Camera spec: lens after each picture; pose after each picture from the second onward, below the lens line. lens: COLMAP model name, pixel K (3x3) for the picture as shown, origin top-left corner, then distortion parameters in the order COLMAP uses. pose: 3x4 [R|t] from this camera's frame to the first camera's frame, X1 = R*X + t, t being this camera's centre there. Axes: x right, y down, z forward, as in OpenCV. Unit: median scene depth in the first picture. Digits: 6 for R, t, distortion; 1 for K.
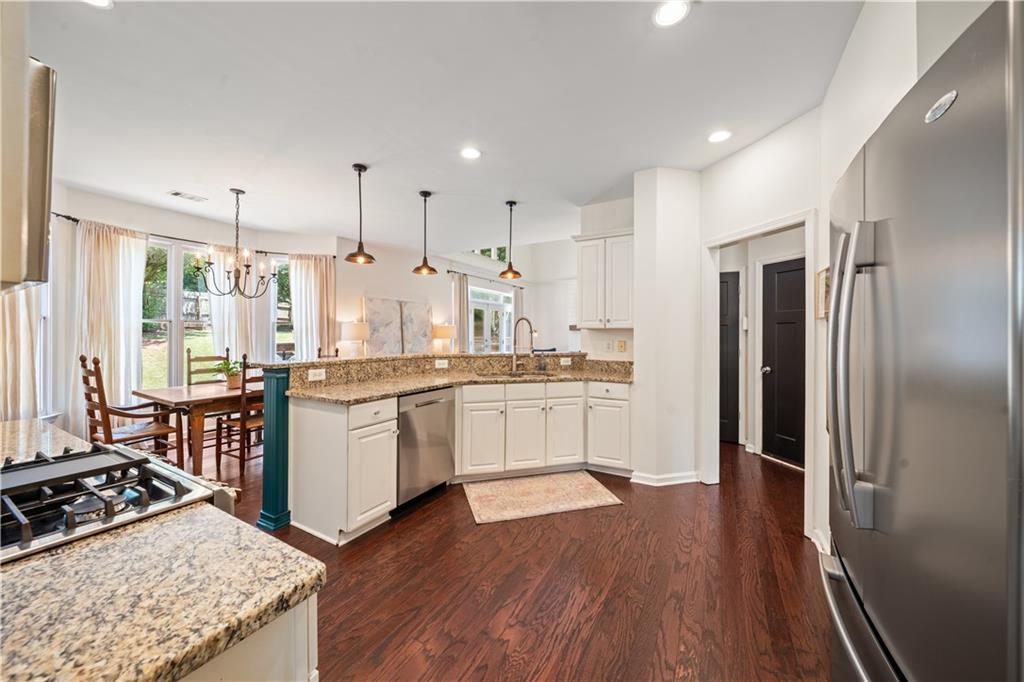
lens RADIAL K [[368.4, 0, 507.9], [0, 368.4, 334.1], [0, 0, 1]] dist [-0.002963, -0.000057]
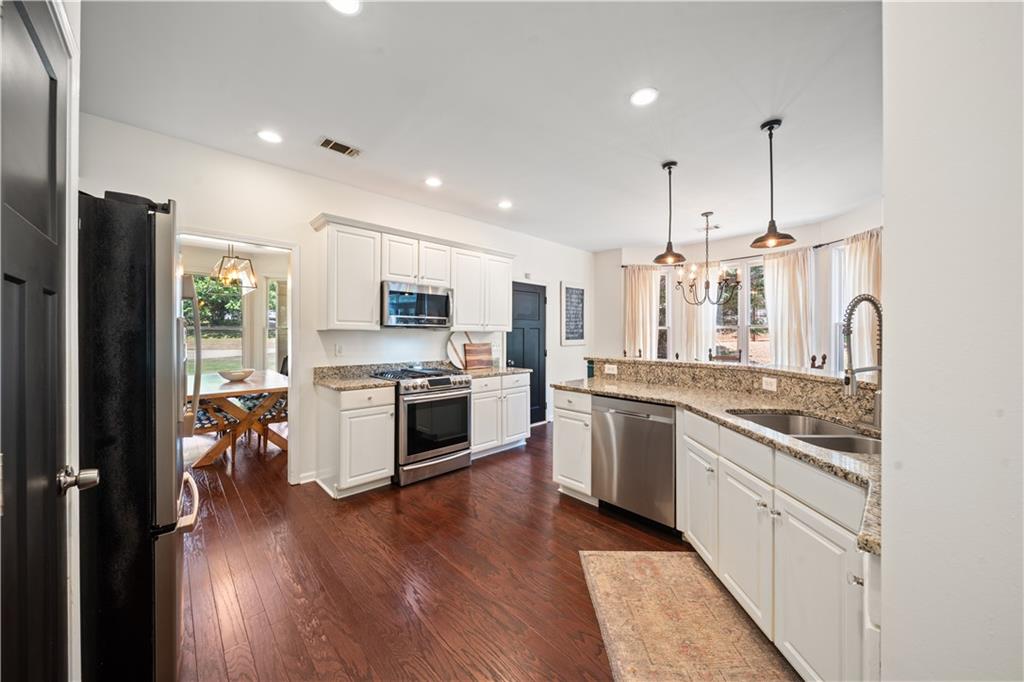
lens RADIAL K [[350.4, 0, 508.1], [0, 350.4, 338.0], [0, 0, 1]] dist [0.001791, 0.000017]
pose [[-0.280438, 0.000820, -0.959872, 0.641167], [-0.005802, 0.999980, 0.002550, 0.003490], [0.959855, 0.006285, -0.280428, 0.894809]]
